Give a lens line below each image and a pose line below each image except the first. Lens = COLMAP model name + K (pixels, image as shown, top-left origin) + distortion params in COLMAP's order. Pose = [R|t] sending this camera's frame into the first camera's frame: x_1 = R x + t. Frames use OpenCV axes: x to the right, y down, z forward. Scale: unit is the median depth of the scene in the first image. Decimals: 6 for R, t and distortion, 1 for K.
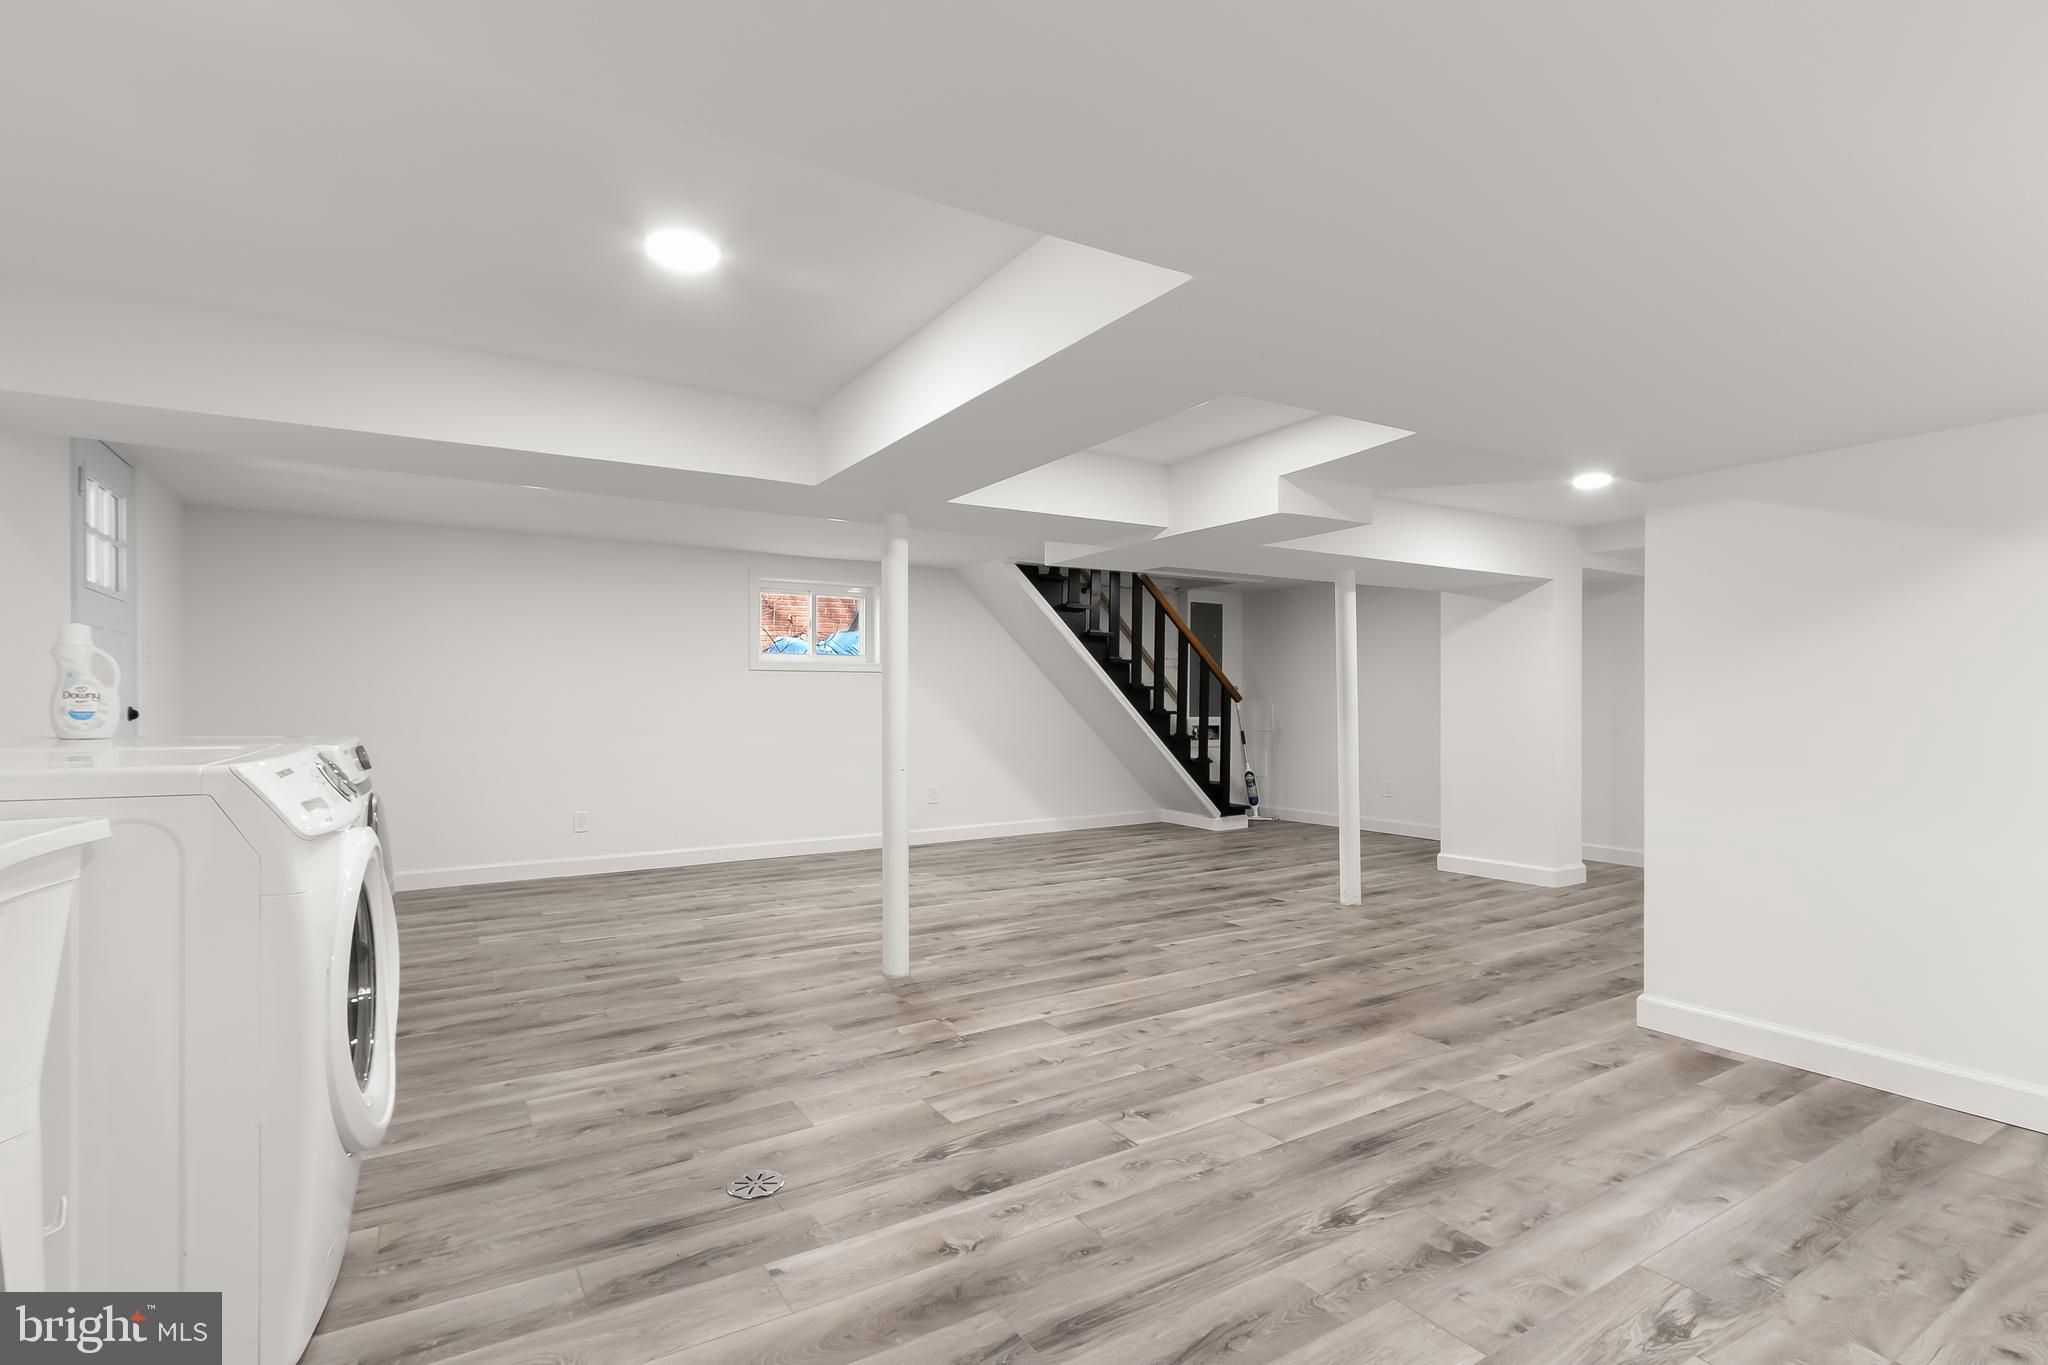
lens RADIAL K [[955.9, 0, 1017.7], [0, 955.9, 703.9], [0, 0, 1]] dist [-0.000443, -0.005240]
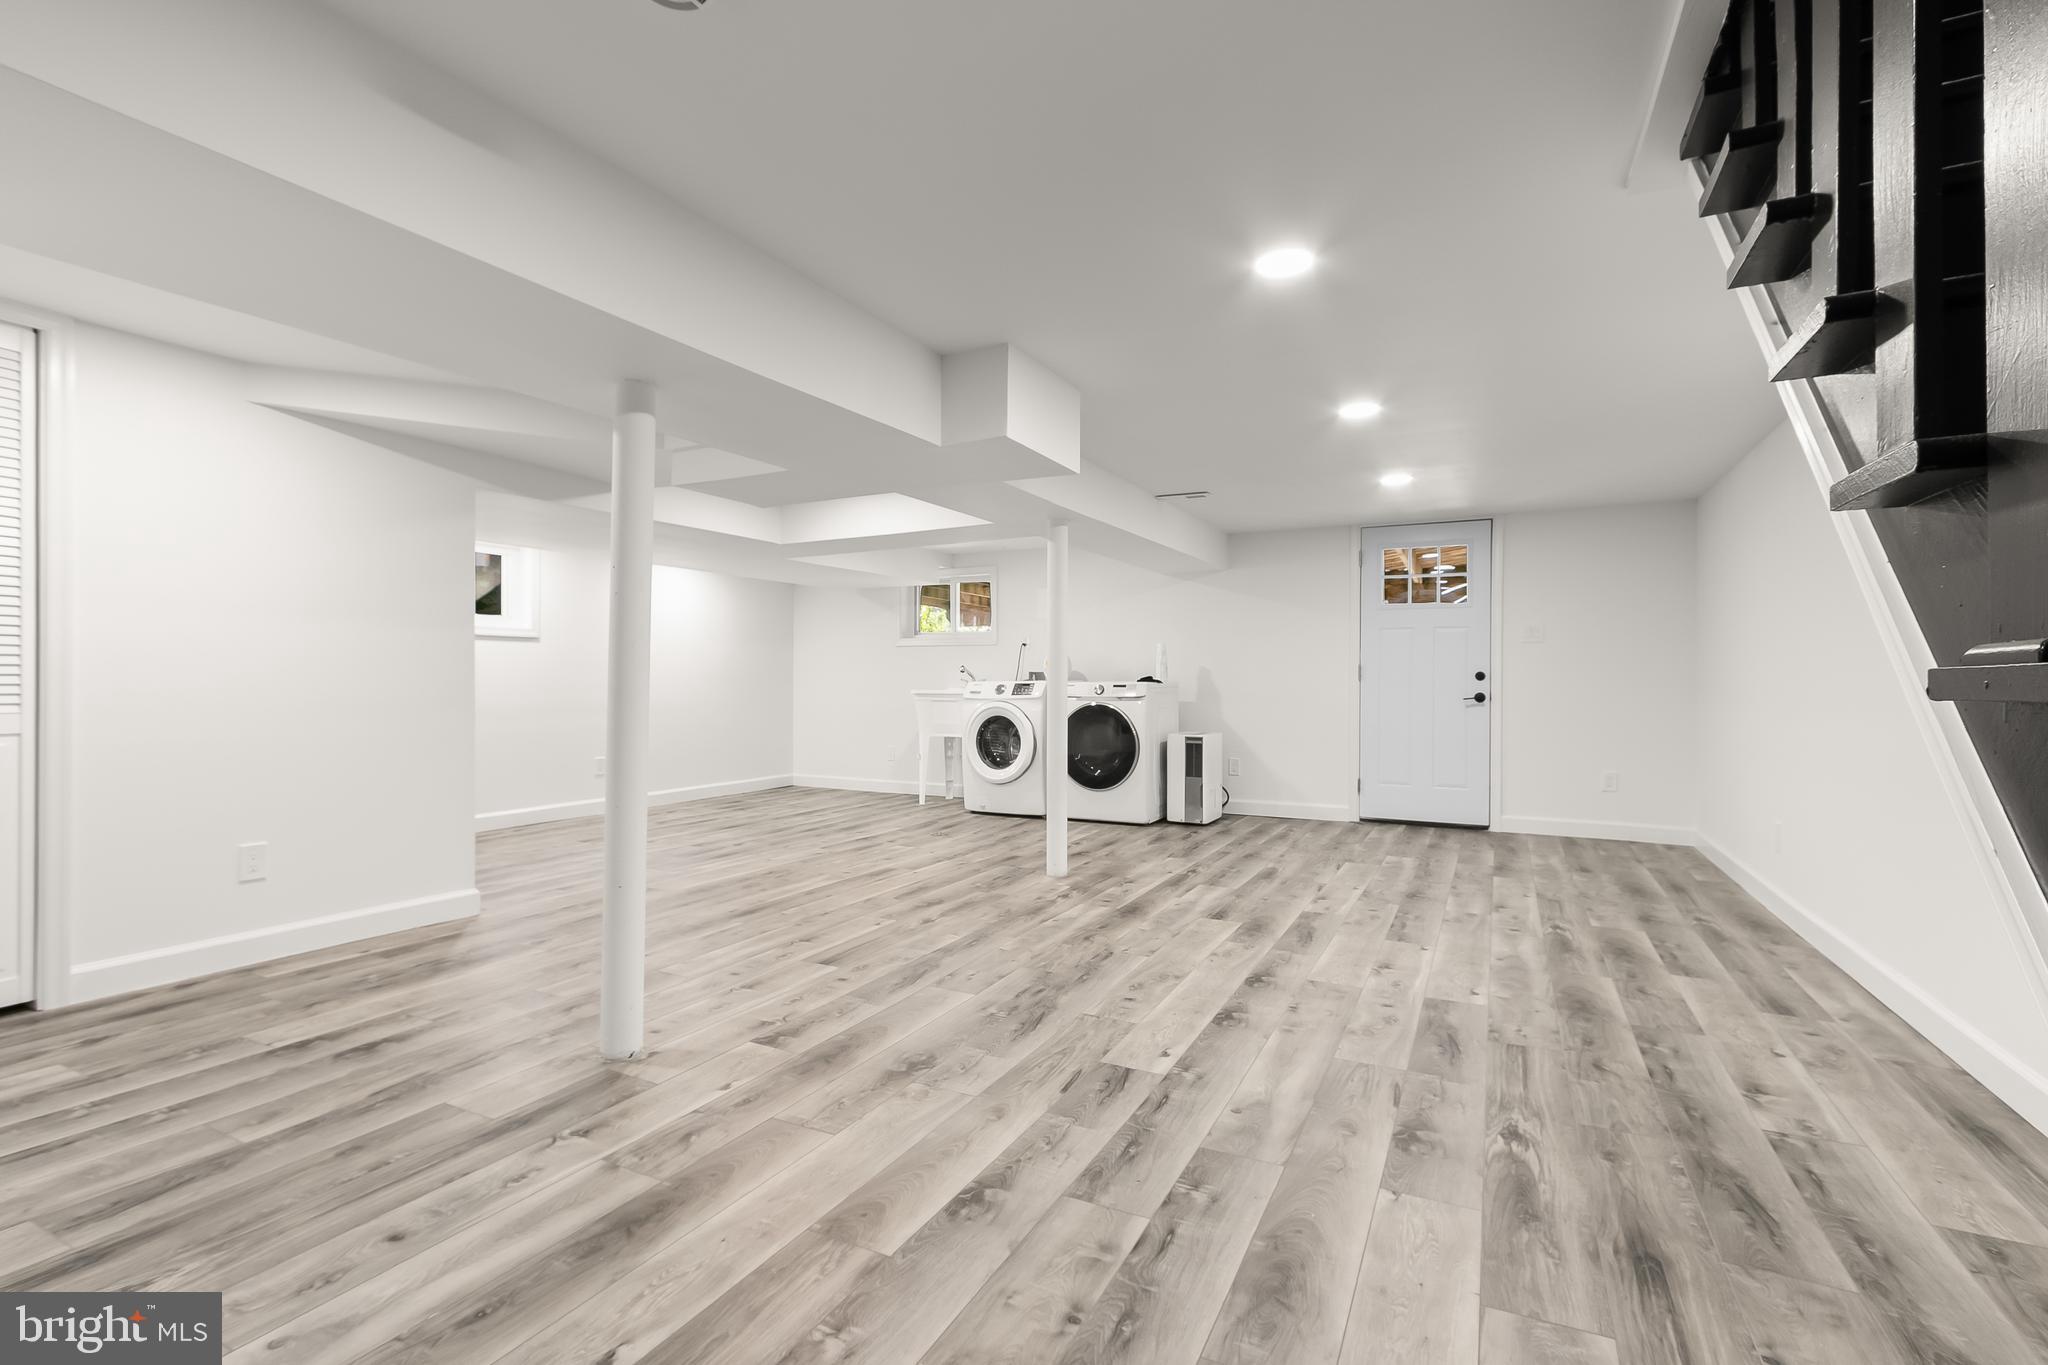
lens RADIAL K [[928.3, 0, 1026.3], [0, 928.3, 670.2], [0, 0, 1]] dist [0.000683, 0.000001]
pose [[-0.856081, -0.007226, -0.516792, 0.561740], [-0.003592, 0.999961, -0.008032, 0.017388], [0.516830, -0.005020, -0.856073, 2.056521]]
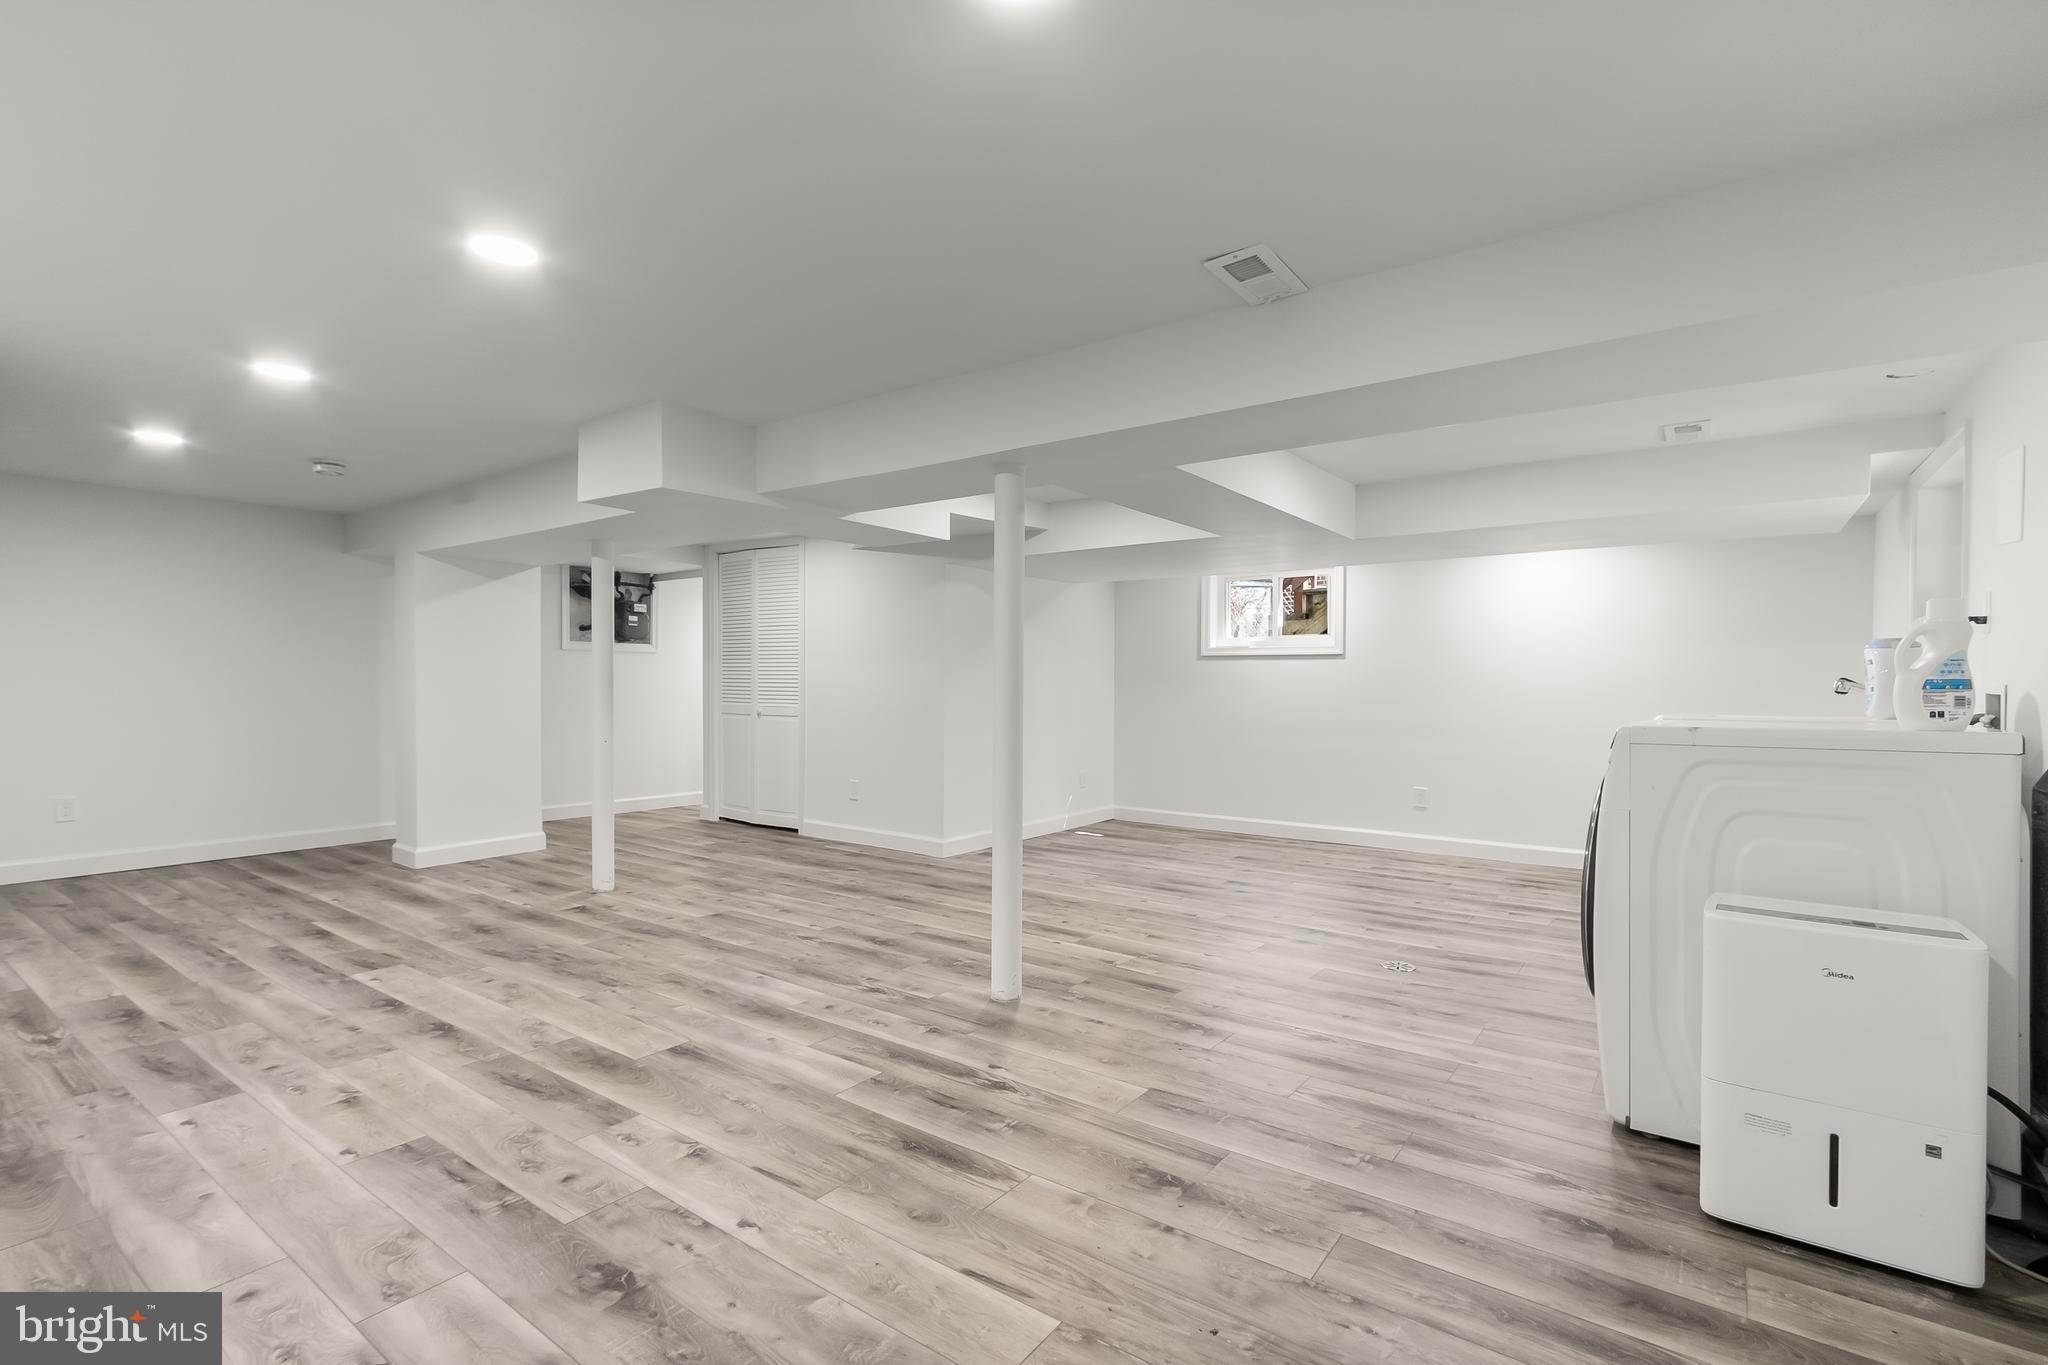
lens RADIAL K [[955.9, 0, 1017.7], [0, 955.9, 703.9], [0, 0, 1]] dist [-0.000443, -0.005240]
pose [[-0.372868, -0.022719, 0.927606, -0.922756], [-0.005362, 0.999736, 0.022330, 0.000978], [-0.927869, 0.003352, -0.372891, 1.313010]]
